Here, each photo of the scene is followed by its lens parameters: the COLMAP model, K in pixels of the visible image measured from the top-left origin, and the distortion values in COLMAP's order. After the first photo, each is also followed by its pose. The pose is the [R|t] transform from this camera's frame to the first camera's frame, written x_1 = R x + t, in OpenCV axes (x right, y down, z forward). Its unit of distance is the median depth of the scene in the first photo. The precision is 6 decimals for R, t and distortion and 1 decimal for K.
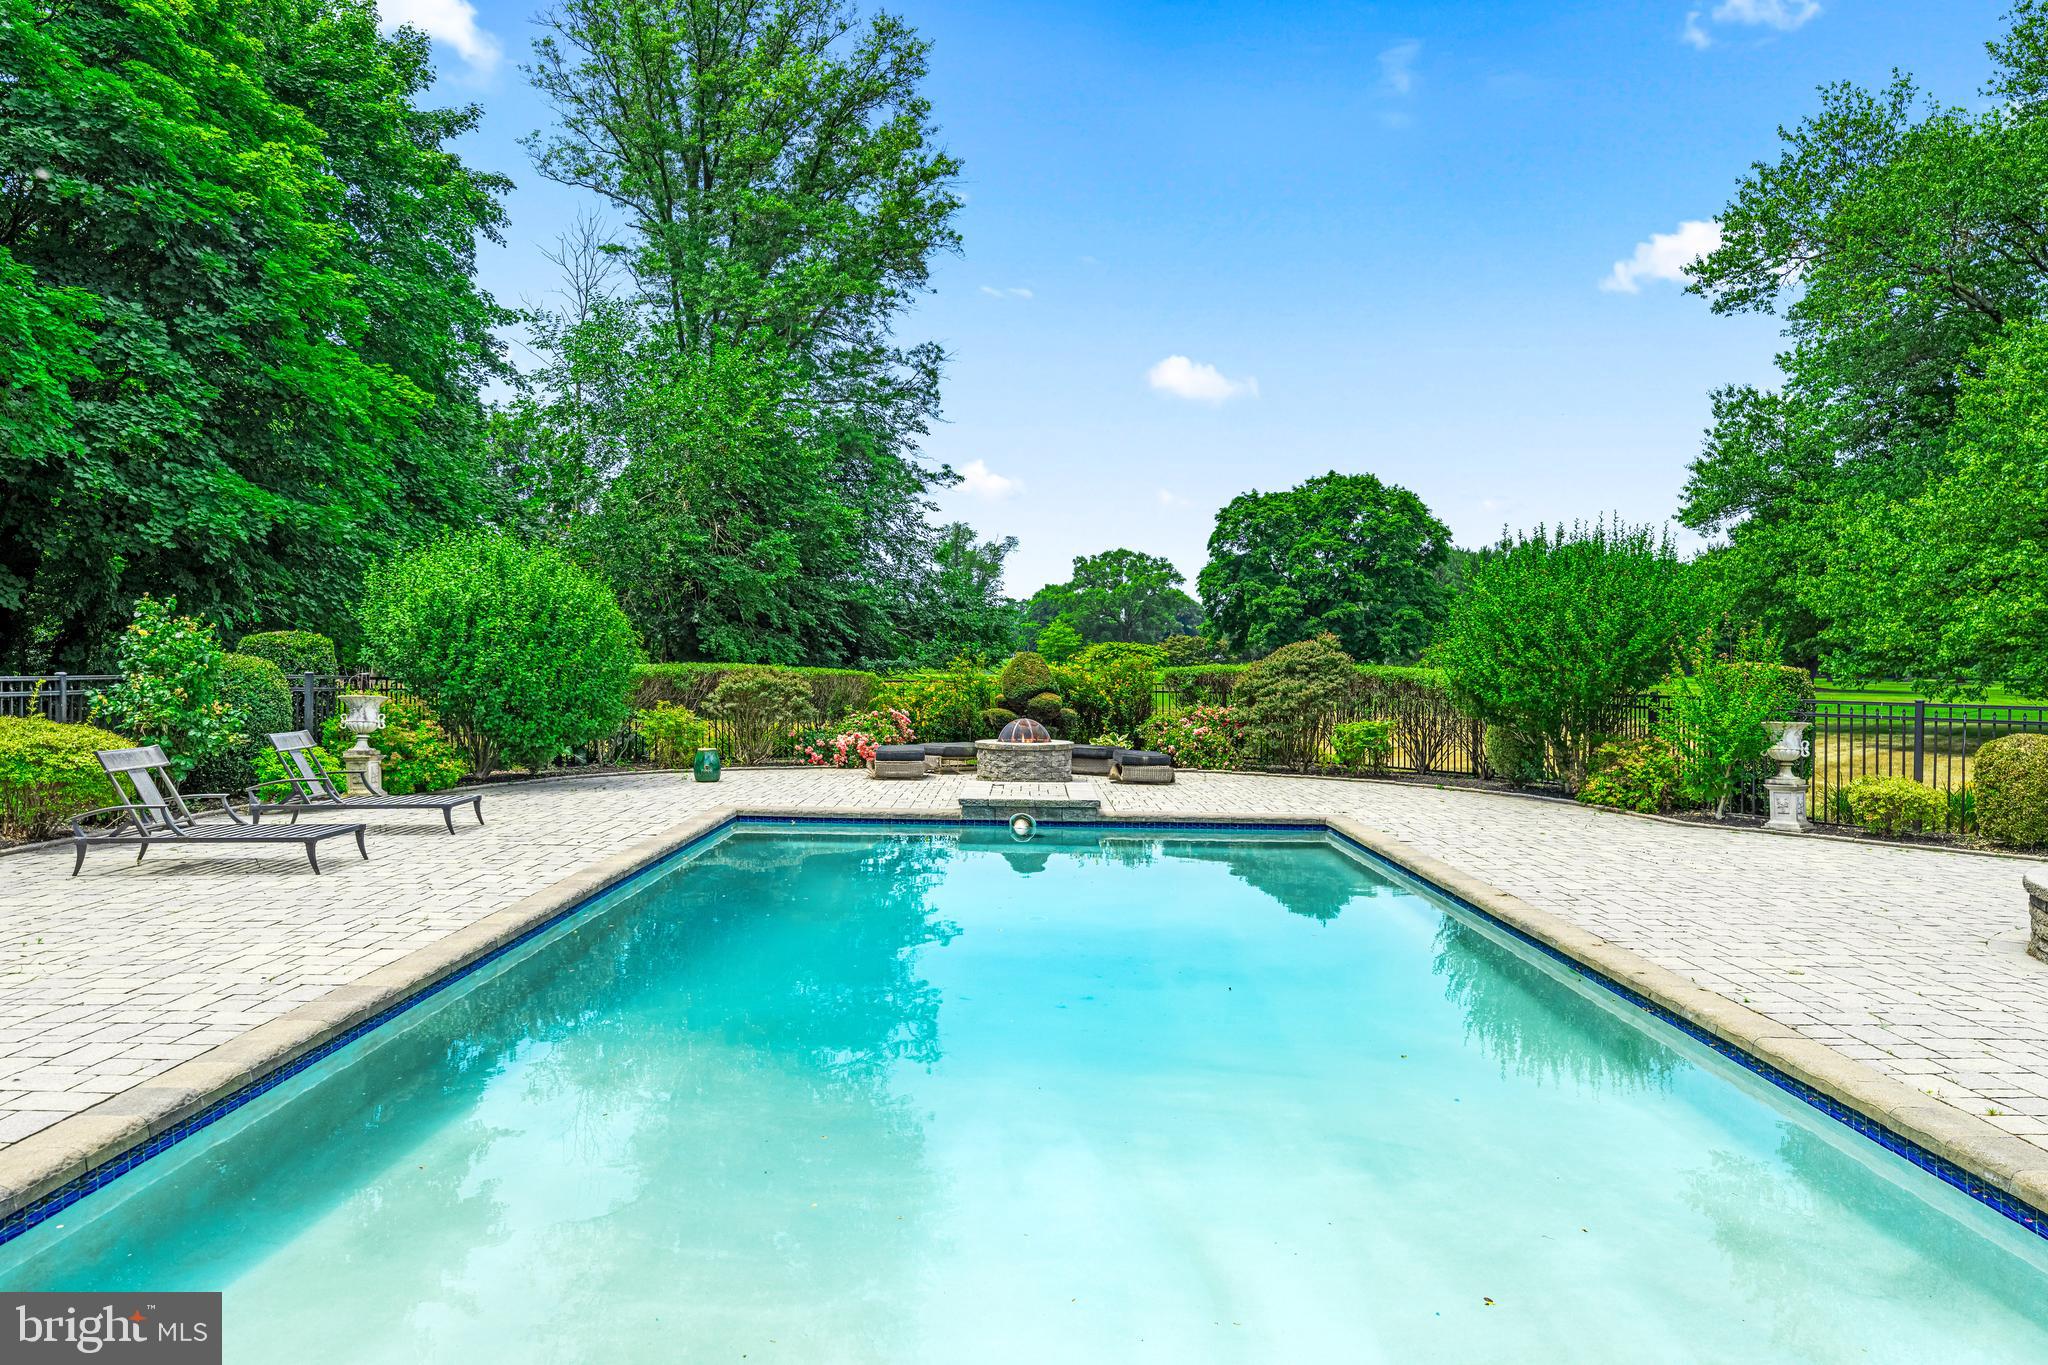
lens RADIAL K [[1343.2, 0, 1024.0], [0, 1343.2, 682.5], [0, 0, 1]] dist [0.000220, 0.000906]
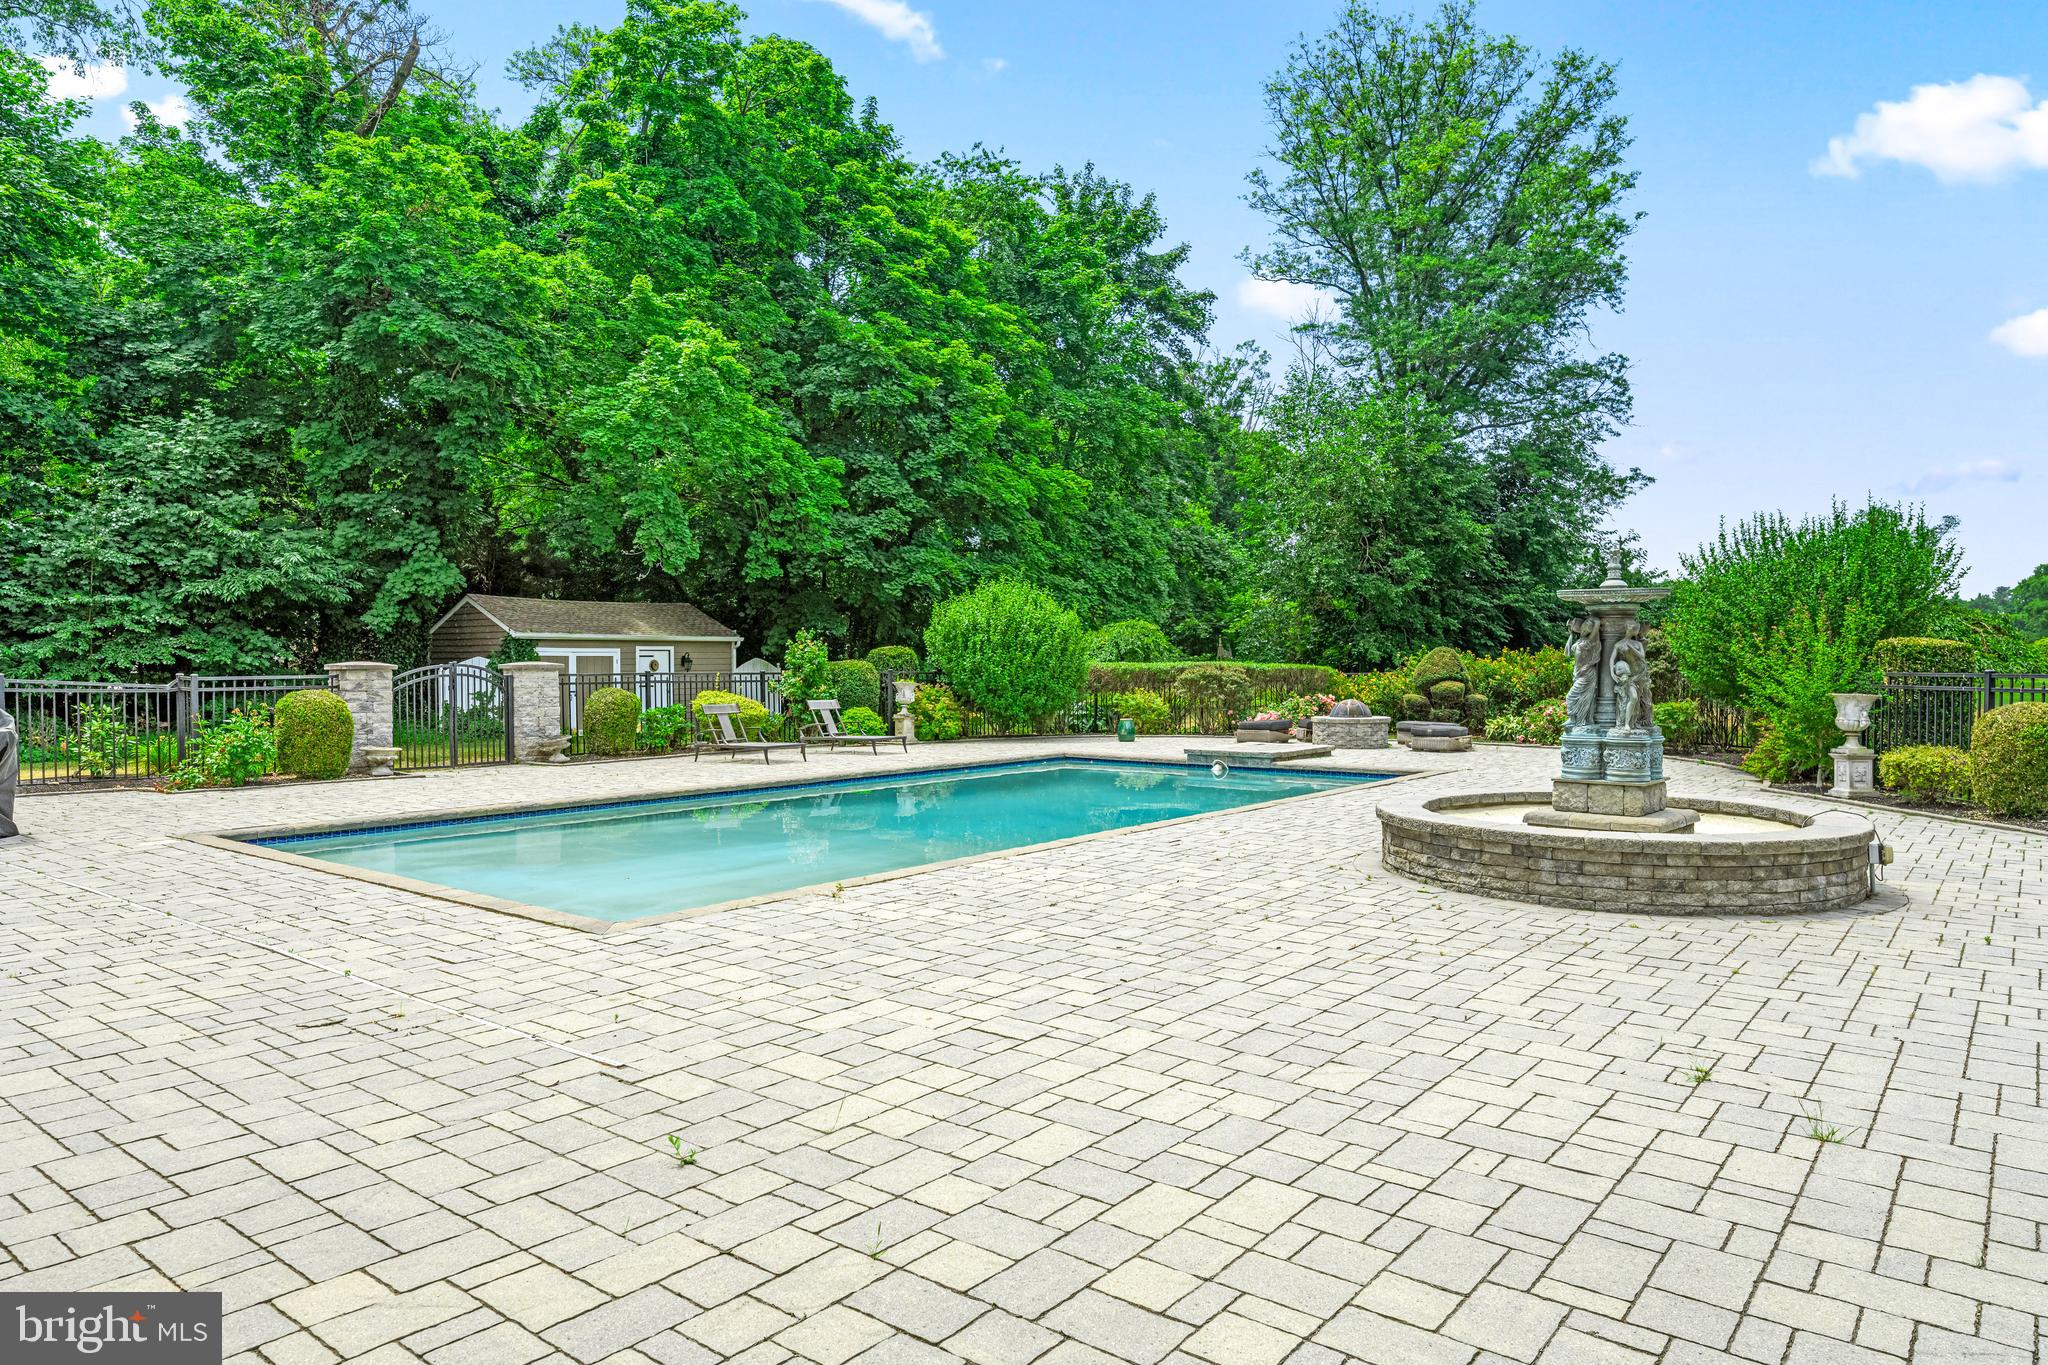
lens RADIAL K [[1267.1, 0, 1024.0], [0, 1267.1, 682.5], [0, 0, 1]] dist [0.002784, 0.000748]
pose [[0.774978, -0.009258, -0.631921, 0.193066], [0.005873, 0.999955, -0.007447, 0.006707], [0.631961, 0.002060, 0.774997, -0.048447]]
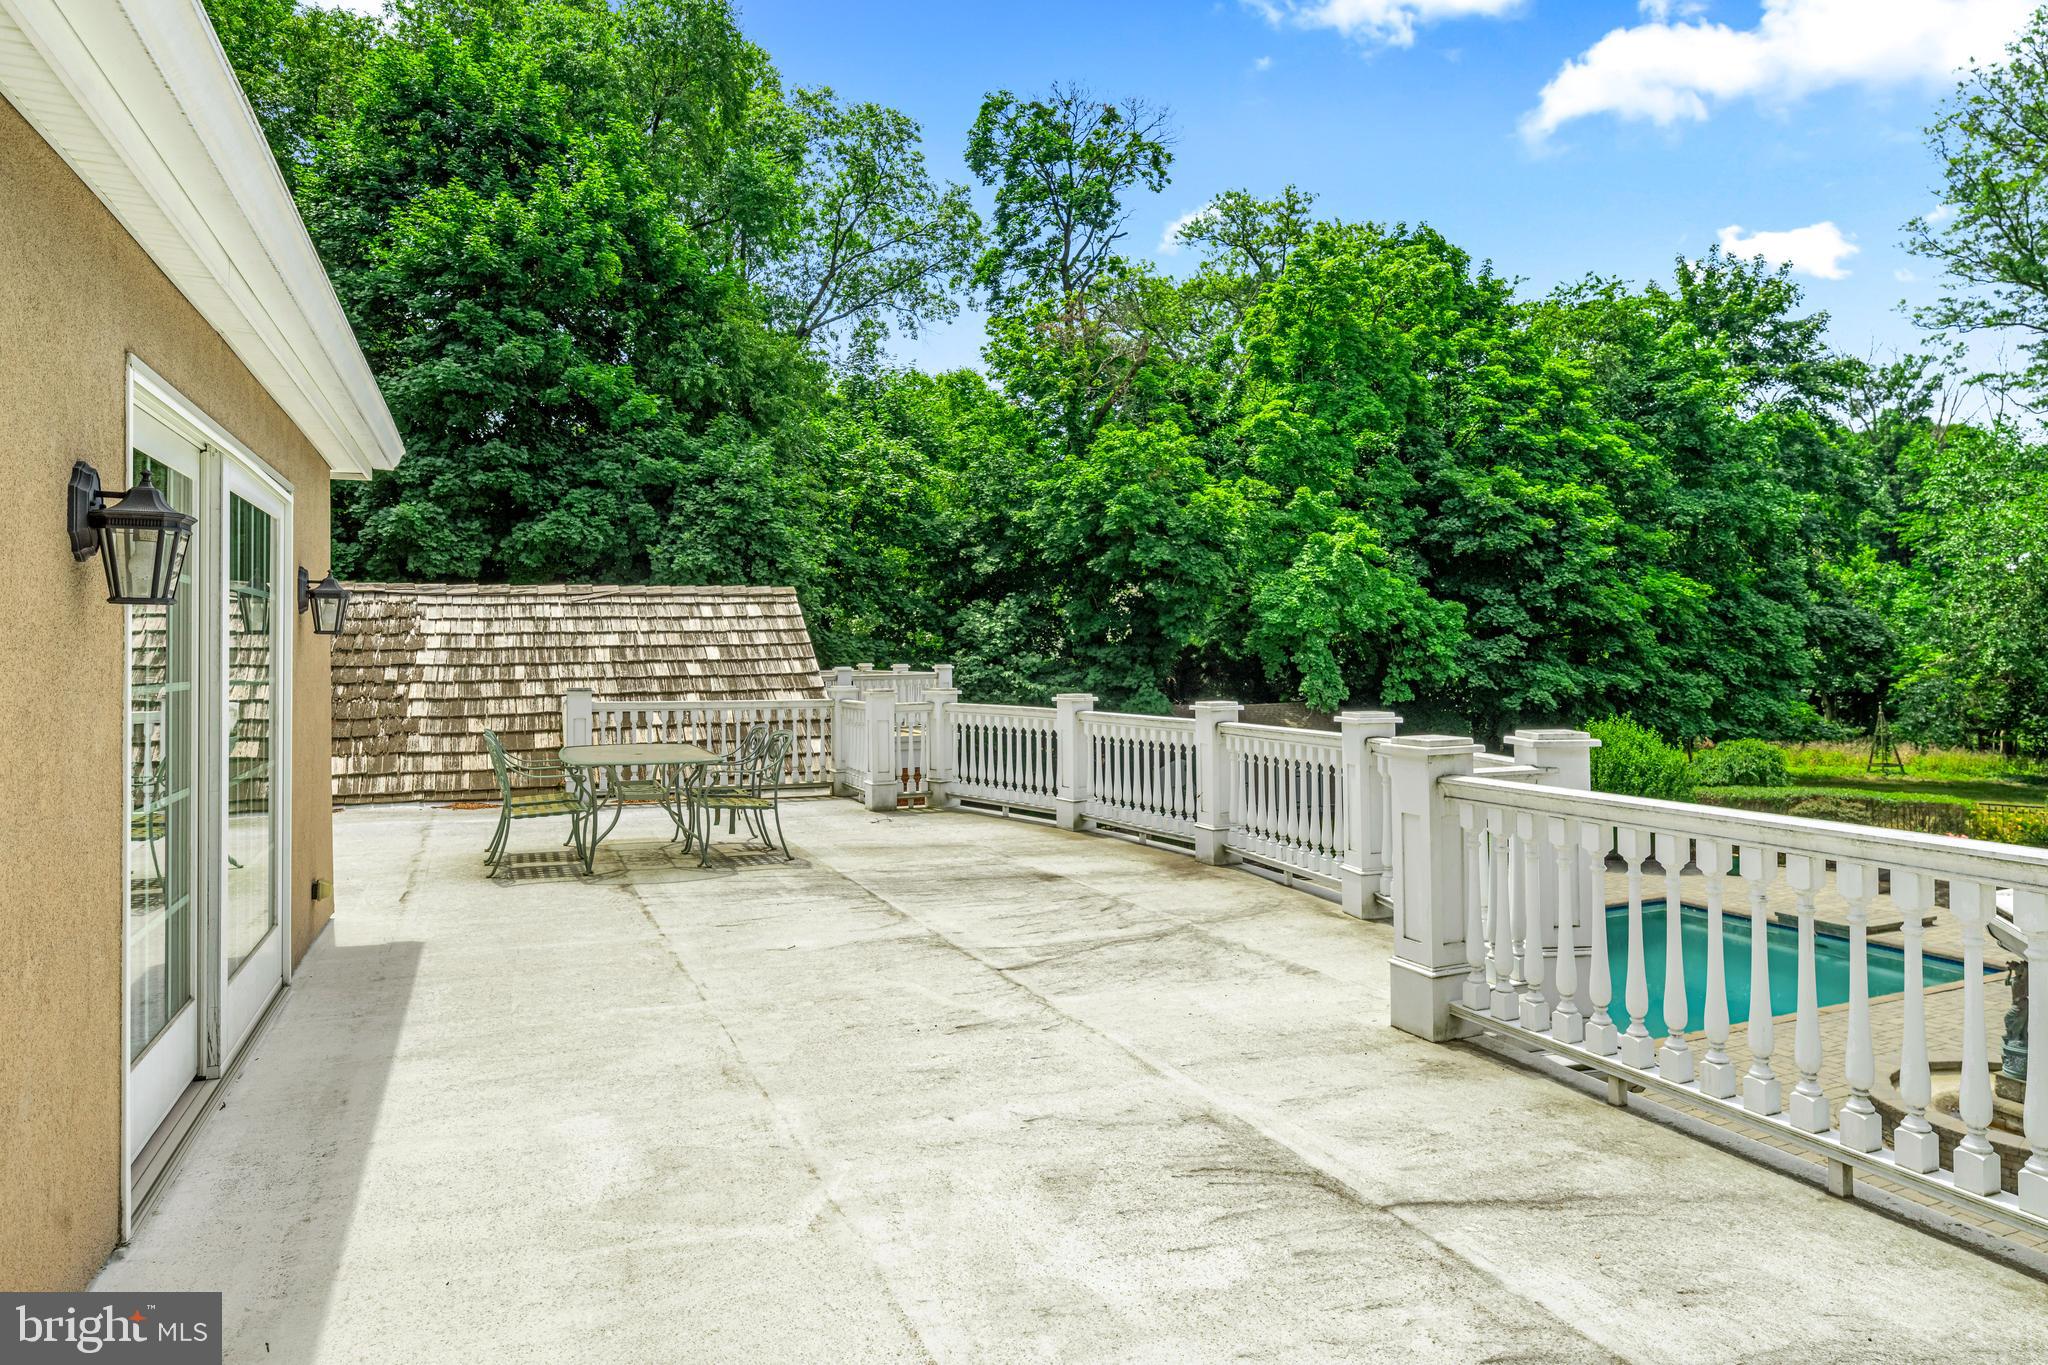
lens RADIAL K [[1248.4, 0, 1032.4], [0, 1248.4, 625.9], [0, 0, 1]] dist [0.002236, 0.000148]
pose [[0.400189, -0.038053, -0.915642, 0.295302], [0.002474, 0.999179, -0.040443, -0.061738], [0.916429, 0.013920, 0.399954, -0.143254]]
